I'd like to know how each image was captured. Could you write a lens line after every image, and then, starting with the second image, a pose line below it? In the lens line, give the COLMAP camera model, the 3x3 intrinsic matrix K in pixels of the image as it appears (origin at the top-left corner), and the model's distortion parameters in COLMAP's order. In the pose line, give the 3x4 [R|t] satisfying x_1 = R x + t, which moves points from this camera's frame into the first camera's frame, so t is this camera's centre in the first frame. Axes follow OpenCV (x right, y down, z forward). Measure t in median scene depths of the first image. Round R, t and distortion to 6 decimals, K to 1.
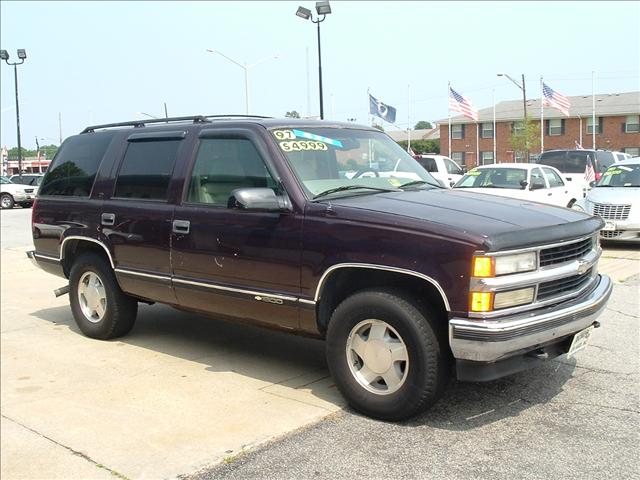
lens RADIAL K [[681.8, 0, 320.0], [0, 681.8, 240.0], [0, 0, 1]] dist [-0.072203, 0.006744]
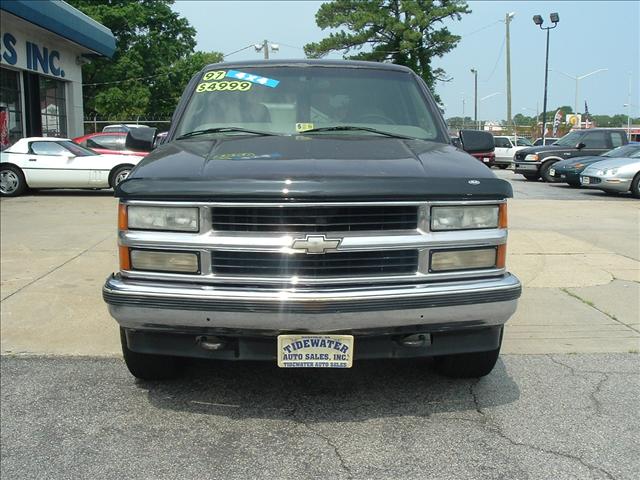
lens RADIAL K [[681.8, 0, 320.0], [0, 681.8, 240.0], [0, 0, 1]] dist [-0.072203, 0.006744]
pose [[0.670569, 0.130311, -0.730313, 0.919400], [-0.095007, 0.991430, 0.089667, -0.027793], [0.735739, 0.009257, 0.677202, 0.539671]]
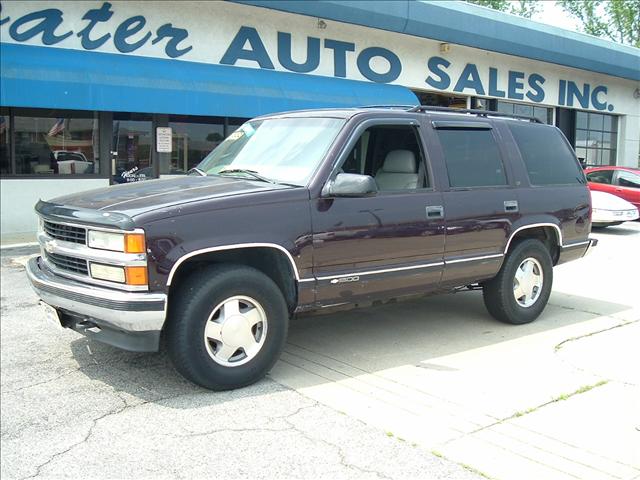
lens RADIAL K [[667.2, 0, 320.0], [0, 667.2, 240.0], [0, 0, 1]] dist [-0.050994, 0.015745]
pose [[-0.179327, 0.132254, -0.974859, 1.359538], [-0.126600, 0.979581, 0.156183, -0.190606], [0.975610, 0.151425, -0.158922, 1.611787]]
